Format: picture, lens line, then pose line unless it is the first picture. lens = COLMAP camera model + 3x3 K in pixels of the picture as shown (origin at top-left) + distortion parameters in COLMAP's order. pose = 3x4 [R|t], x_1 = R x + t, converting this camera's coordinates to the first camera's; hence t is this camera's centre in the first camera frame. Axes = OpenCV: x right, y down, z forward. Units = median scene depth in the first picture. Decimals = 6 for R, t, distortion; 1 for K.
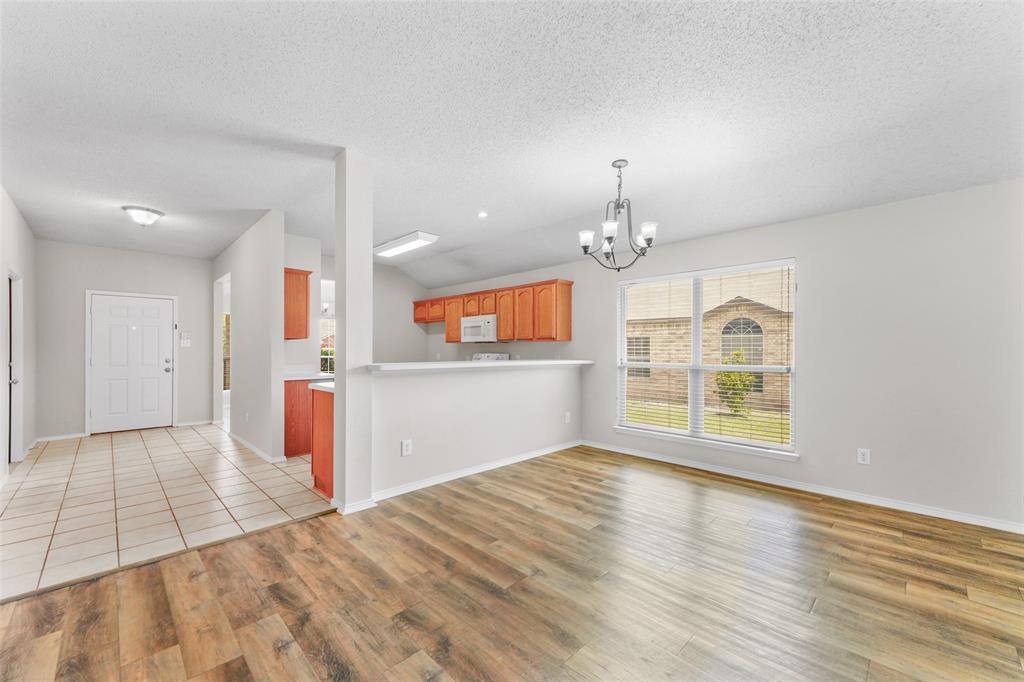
lens RADIAL K [[406.1, 0, 508.2], [0, 406.1, 343.9], [0, 0, 1]] dist [-0.002429, 0.000233]
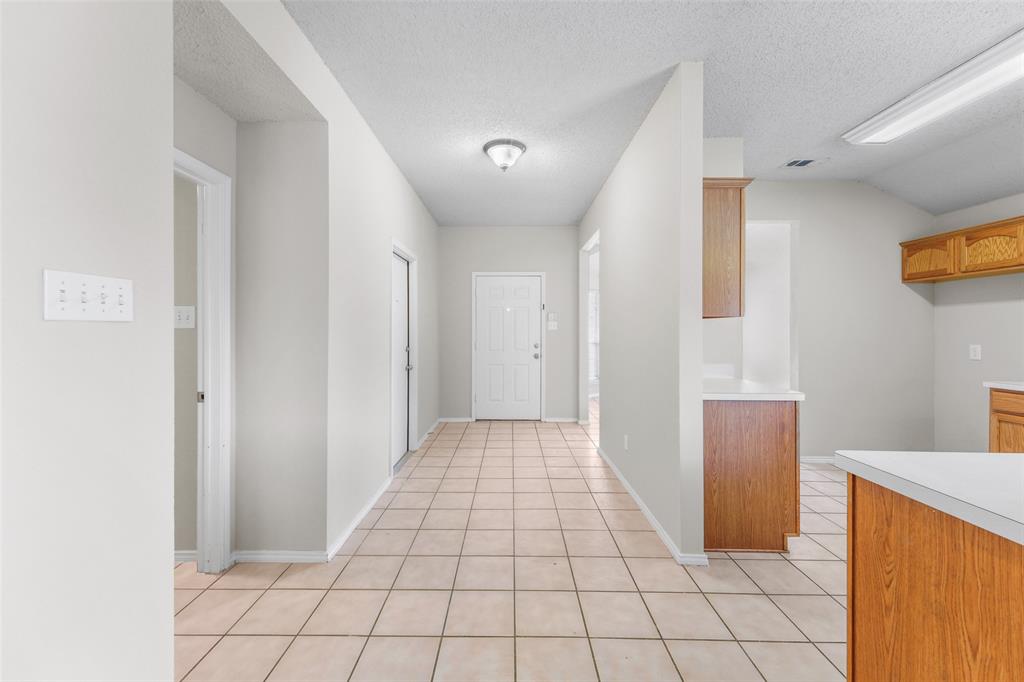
lens RADIAL K [[406.1, 0, 509.7], [0, 406.1, 337.7], [0, 0, 1]] dist [-0.002429, 0.000233]
pose [[0.708030, 0.017272, -0.705971, -0.260195], [0.006483, 0.999500, 0.030955, -0.003453], [0.706153, -0.026494, 0.707564, 0.337654]]
